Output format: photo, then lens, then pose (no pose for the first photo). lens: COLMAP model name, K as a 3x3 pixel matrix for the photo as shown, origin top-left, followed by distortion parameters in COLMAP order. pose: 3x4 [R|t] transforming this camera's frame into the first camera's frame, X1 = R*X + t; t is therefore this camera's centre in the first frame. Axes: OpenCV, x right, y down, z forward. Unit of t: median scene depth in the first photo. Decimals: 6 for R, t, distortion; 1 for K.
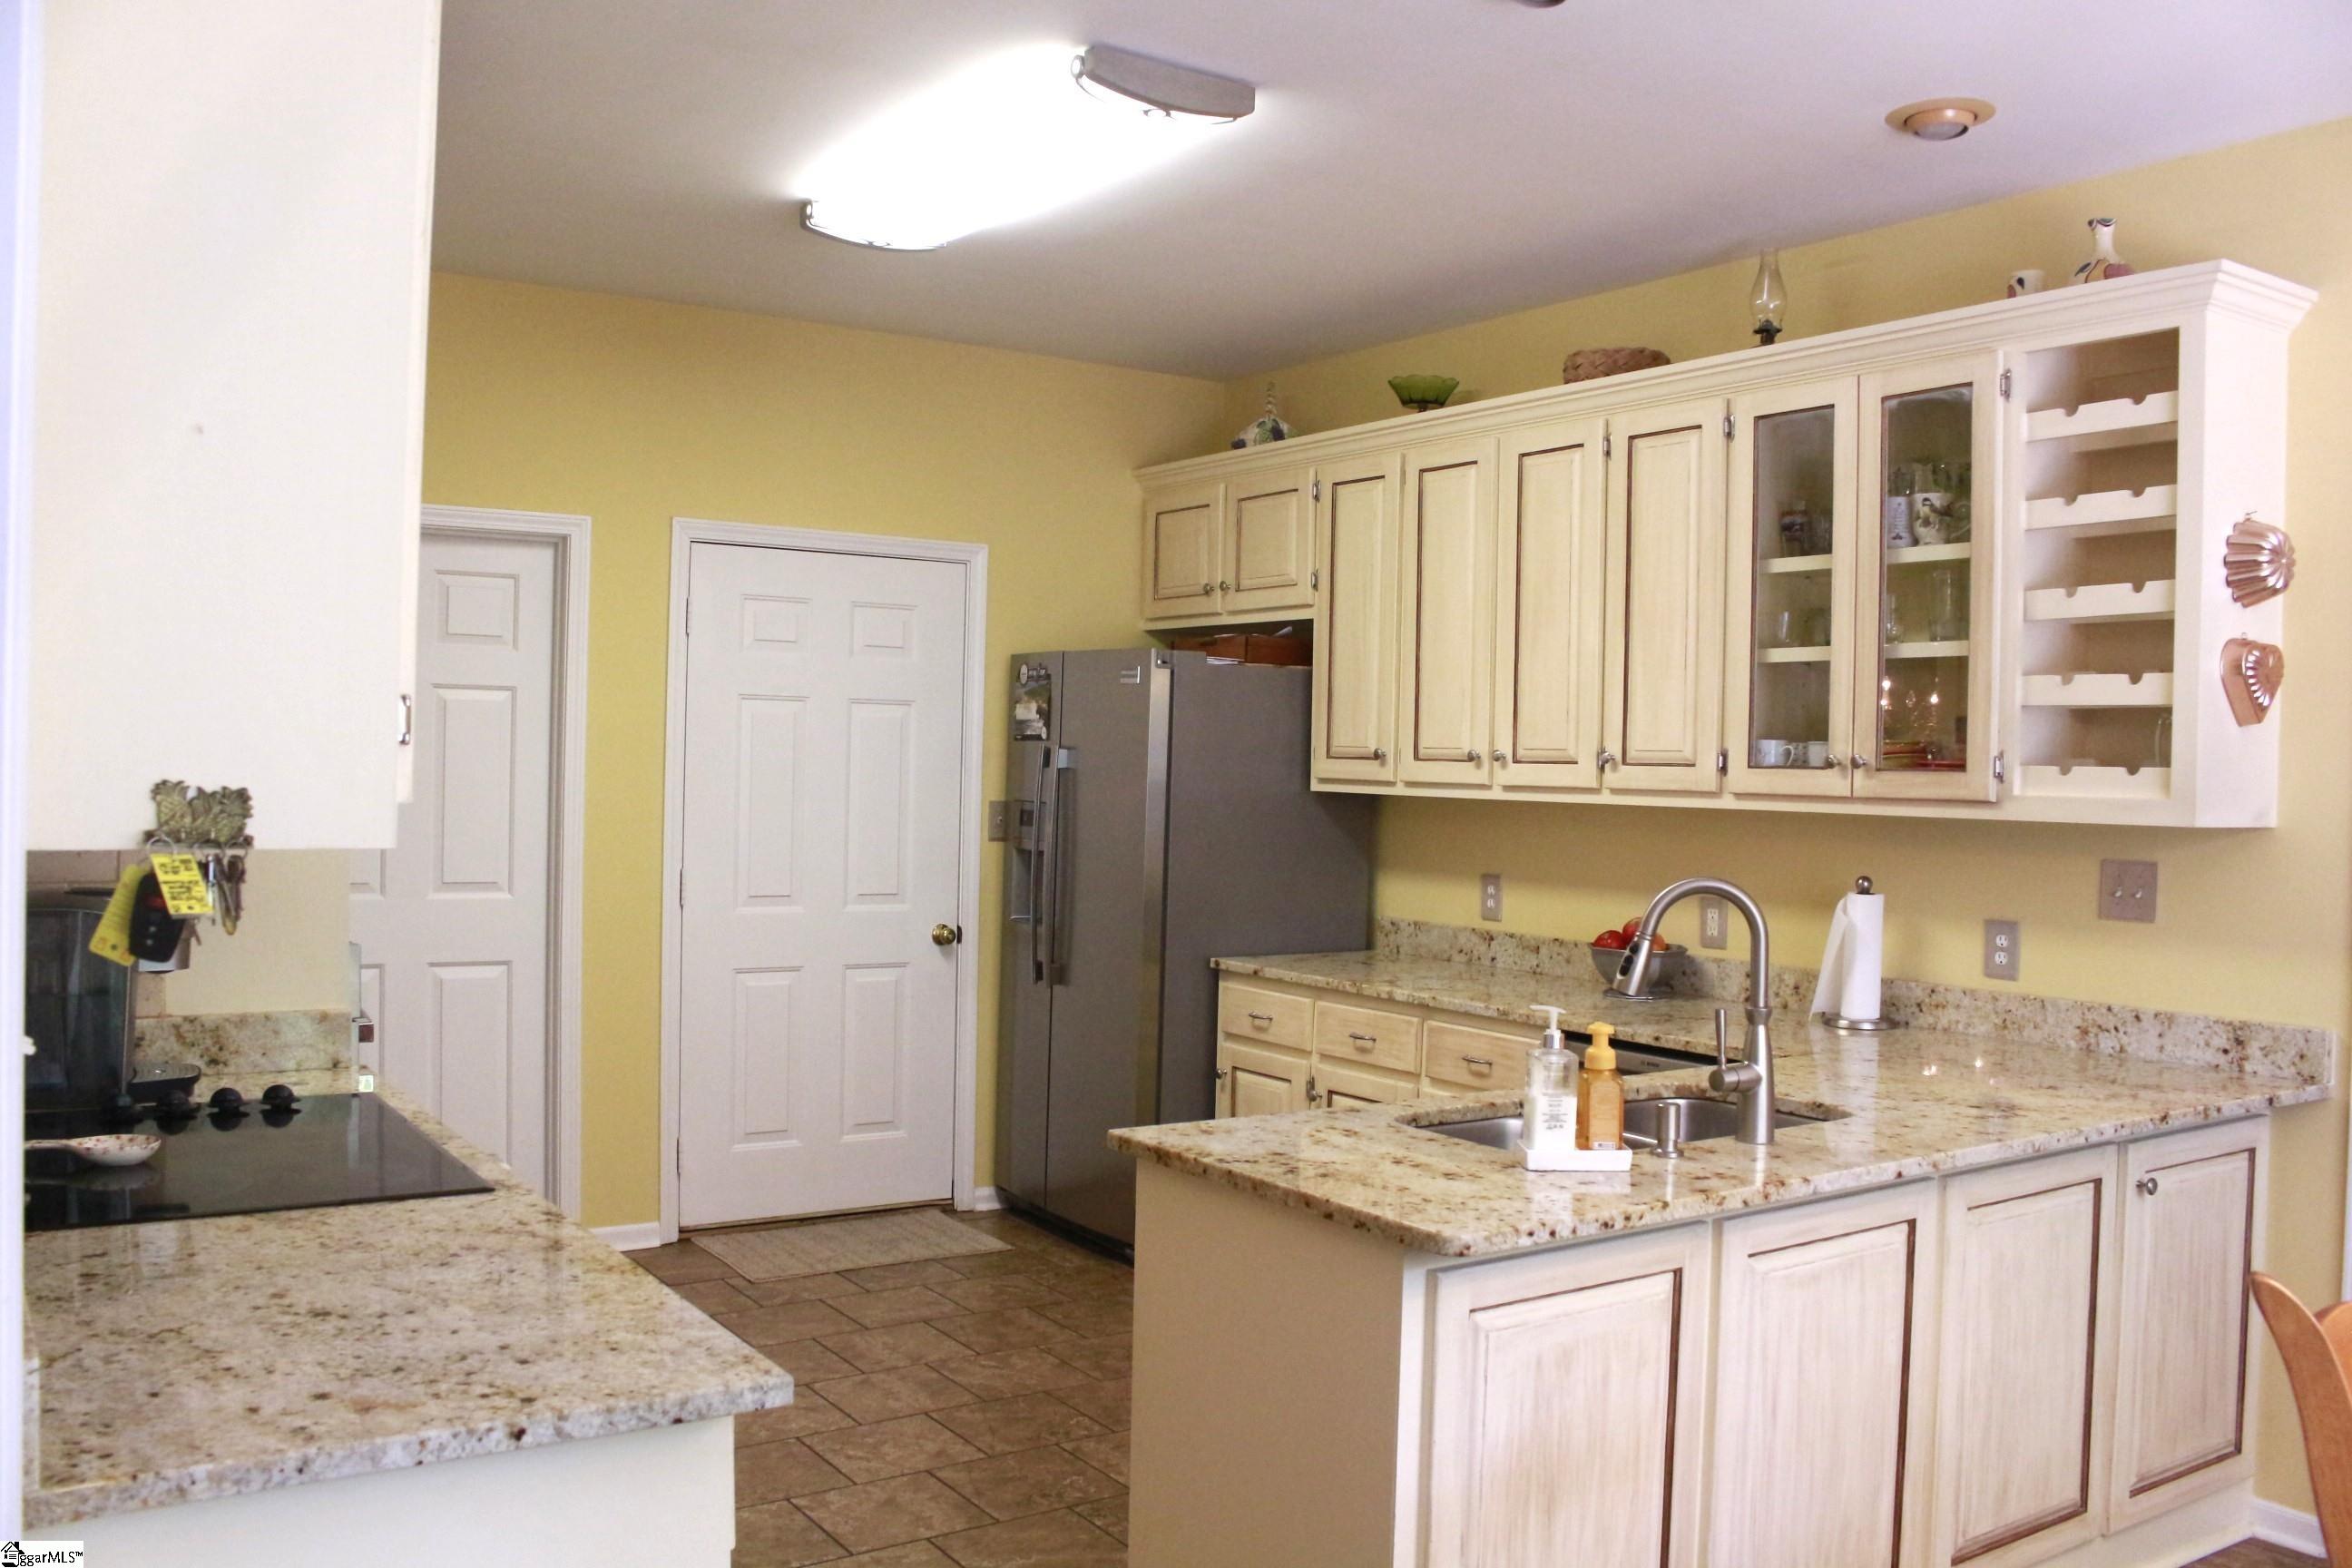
lens RADIAL K [[1919.0, 0, 1161.8], [0, 1919.0, 780.5], [0, 0, 1]] dist [-0.143536, 0.083779]
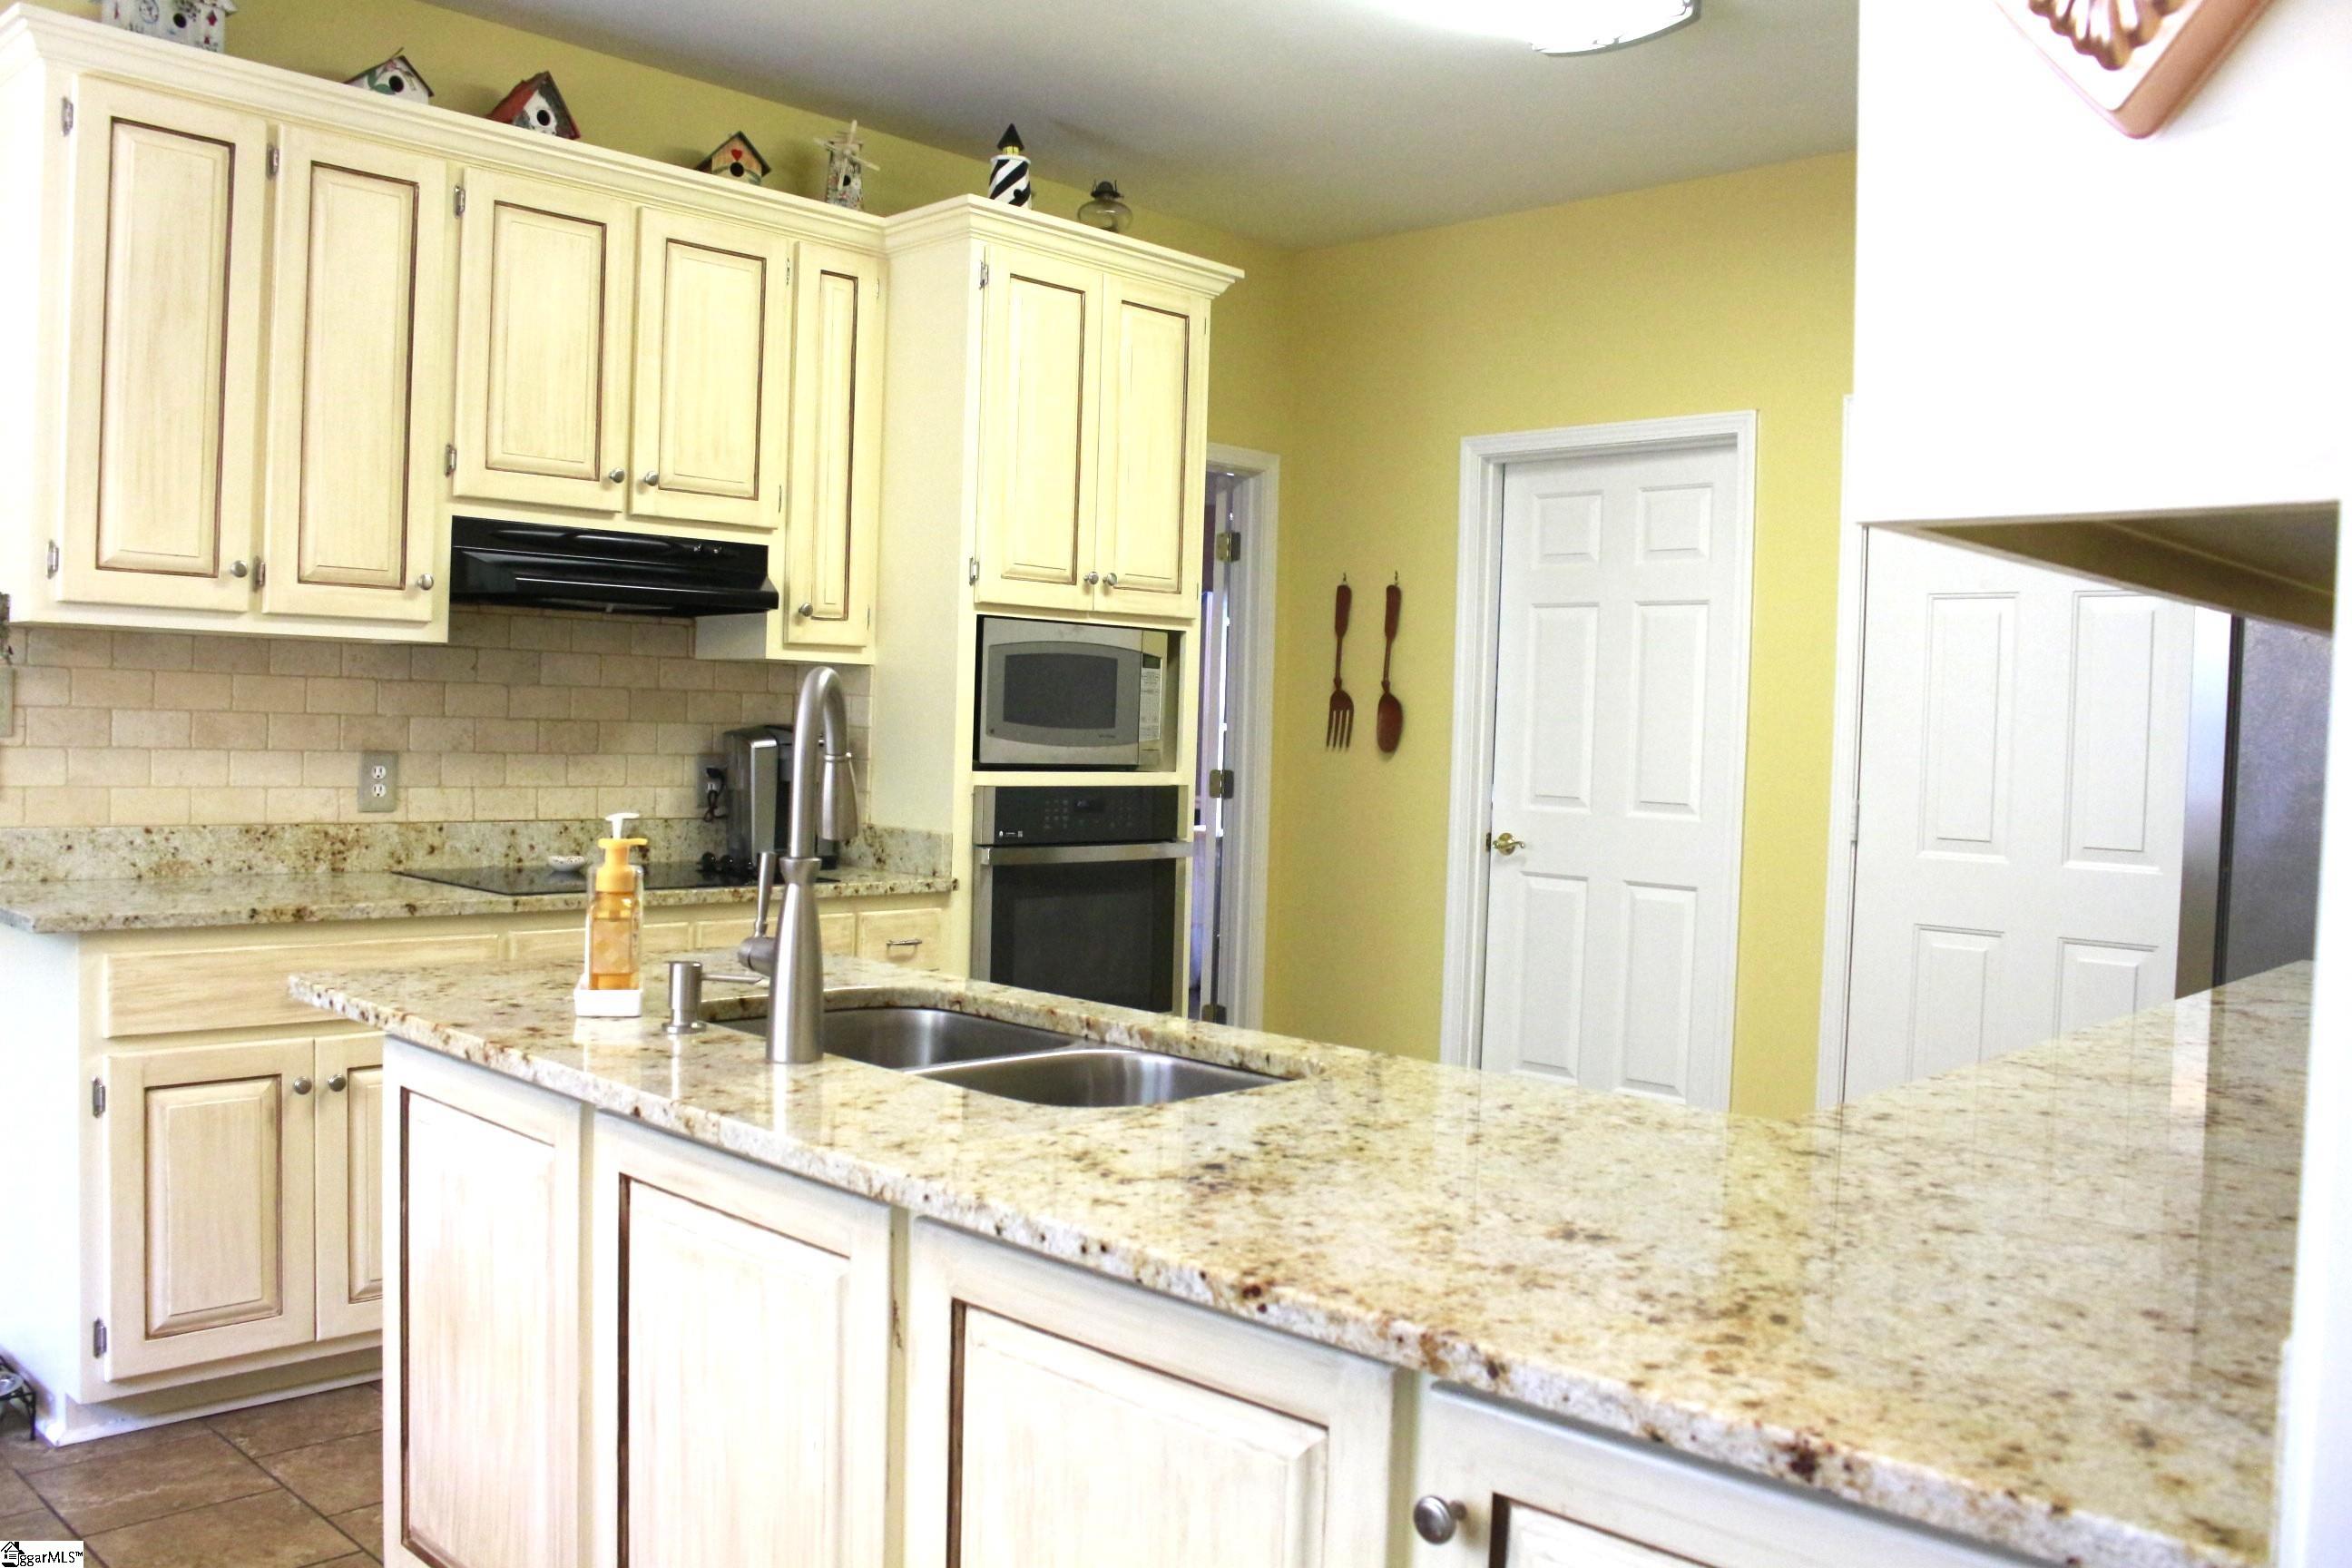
lens RADIAL K [[1919.0, 0, 1162.8], [0, 1919.0, 787.7], [0, 0, 1]] dist [-0.143536, 0.083779]
pose [[0.207591, 0.014240, -0.978112, 0.690410], [-0.034178, 0.999389, 0.007296, 0.060990], [0.977618, 0.031915, 0.207951, 0.684518]]
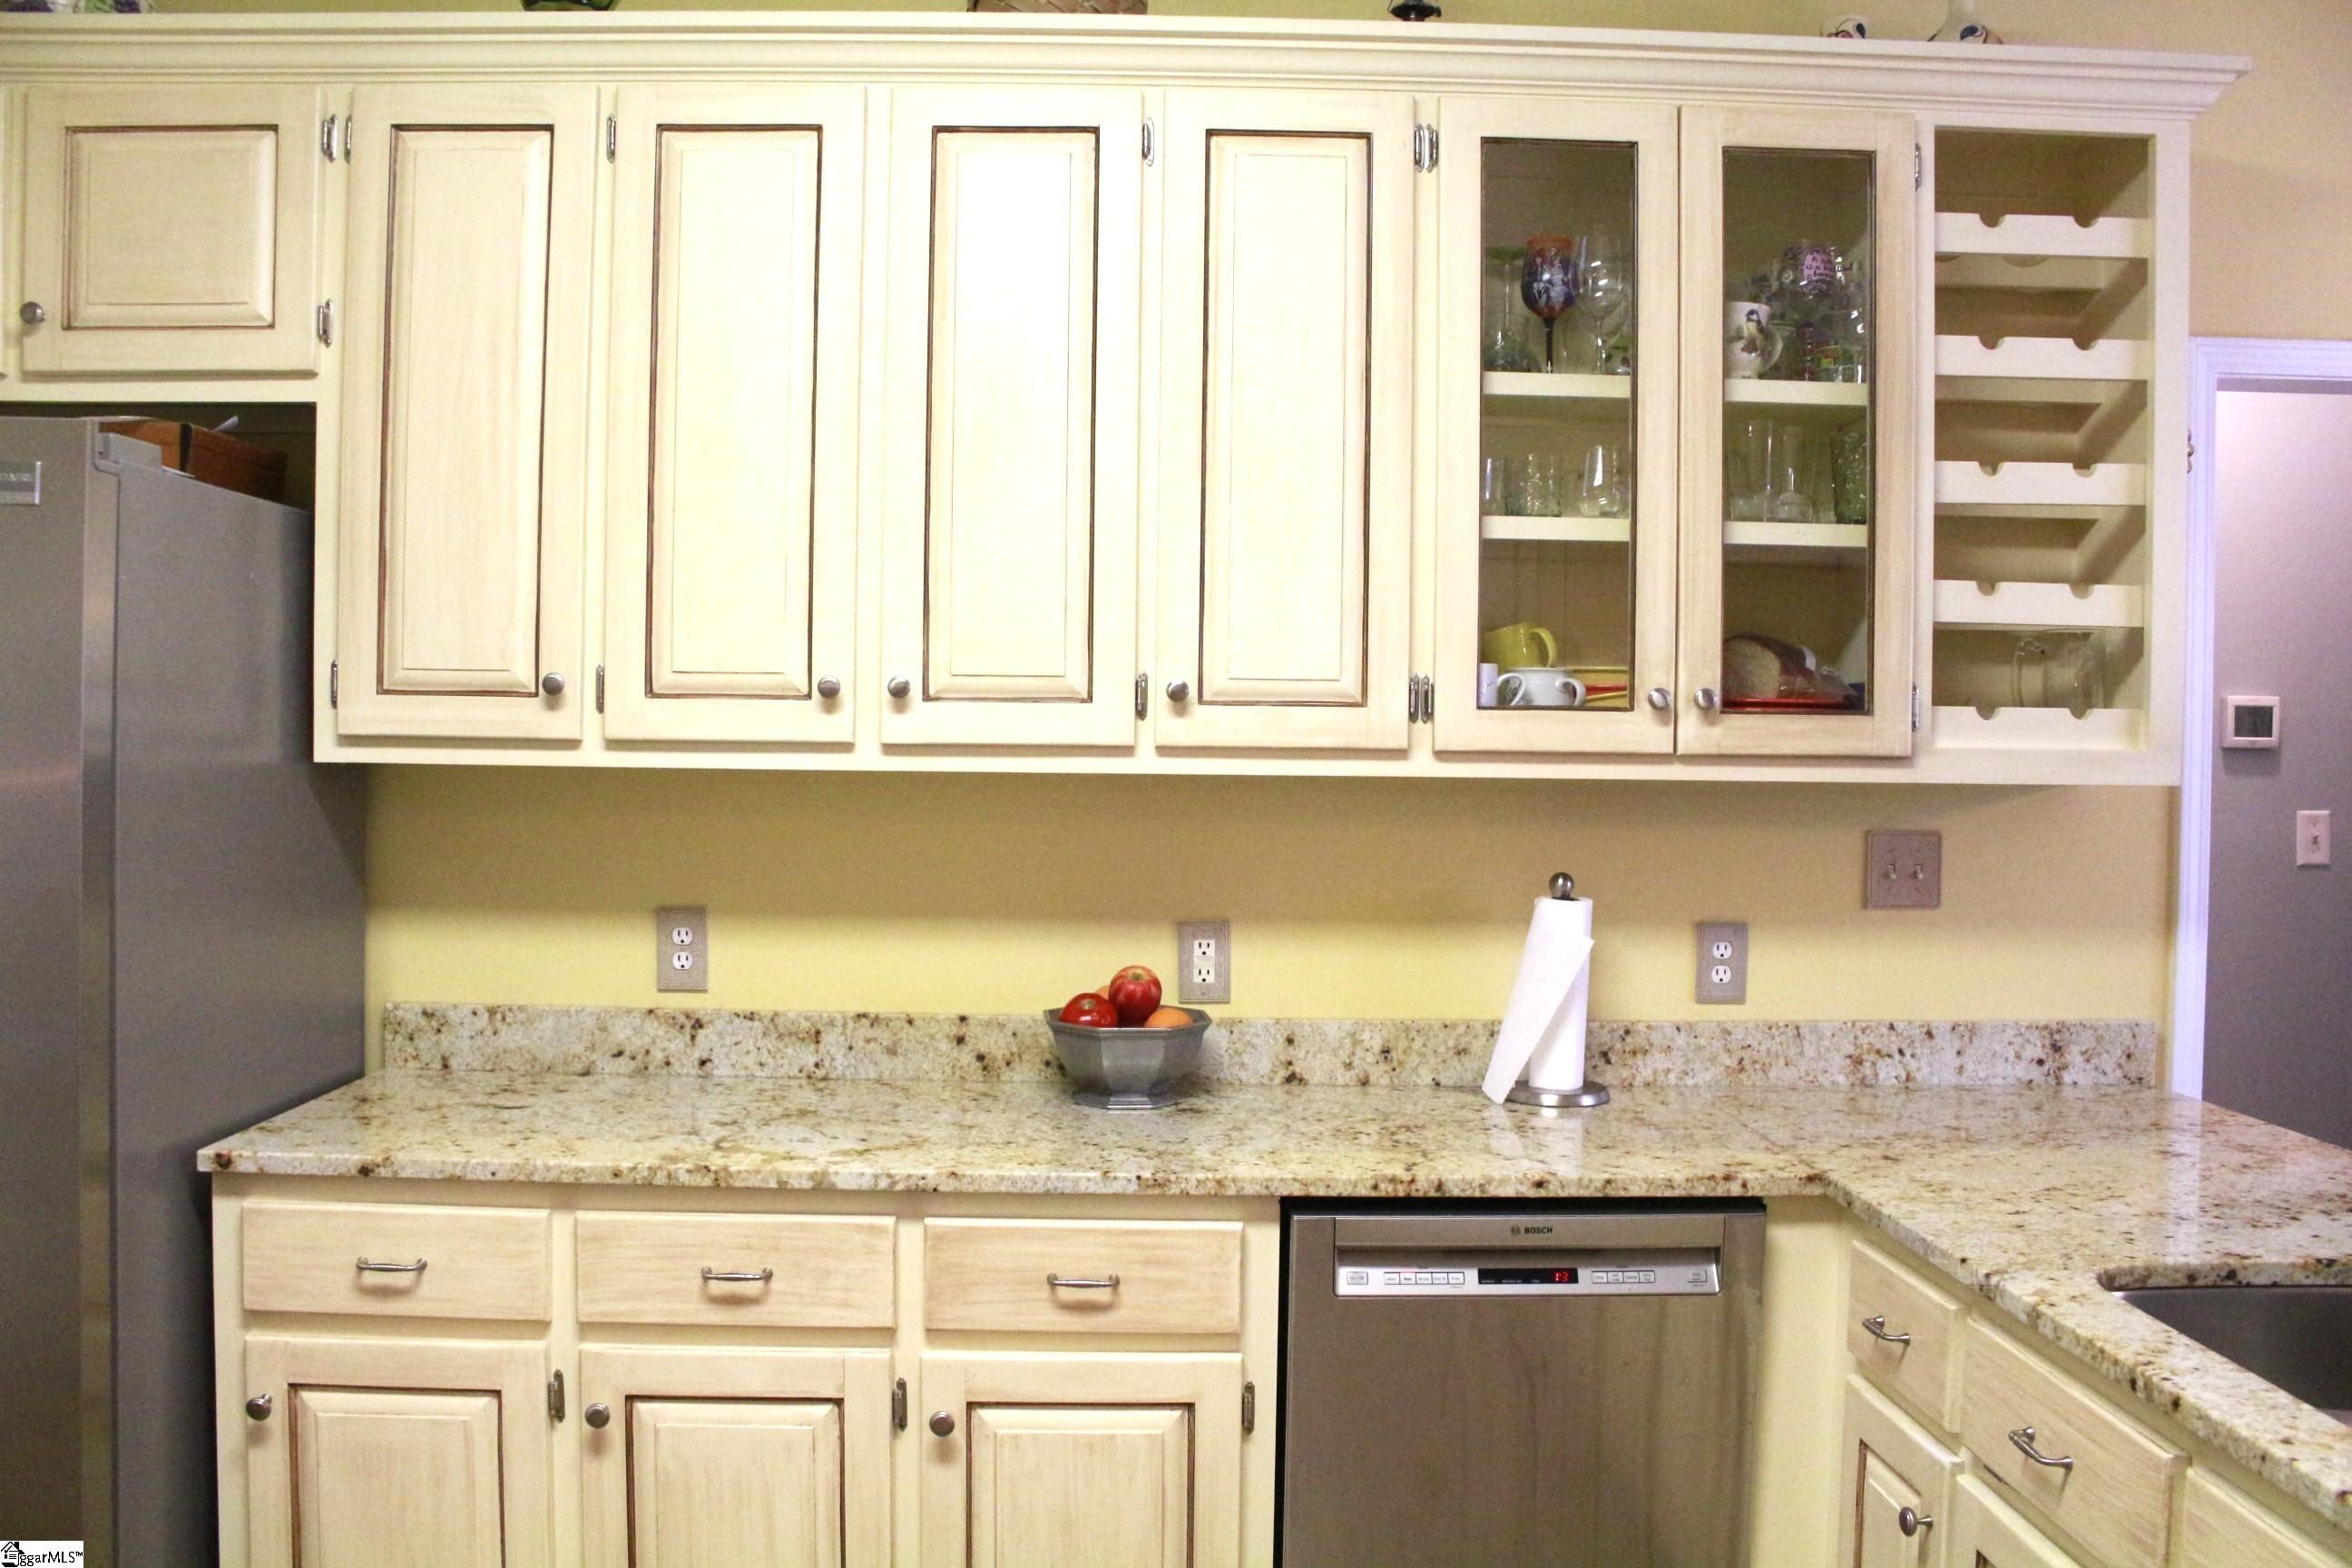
lens RADIAL K [[1919.0, 0, 1131.6], [0, 1919.0, 786.5], [0, 0, 1]] dist [-0.143536, 0.083779]
pose [[0.545004, -0.034417, 0.837727, -0.275668], [0.007934, 0.999324, 0.035894, -0.004763], [-0.838396, -0.012915, 0.544909, 0.782865]]
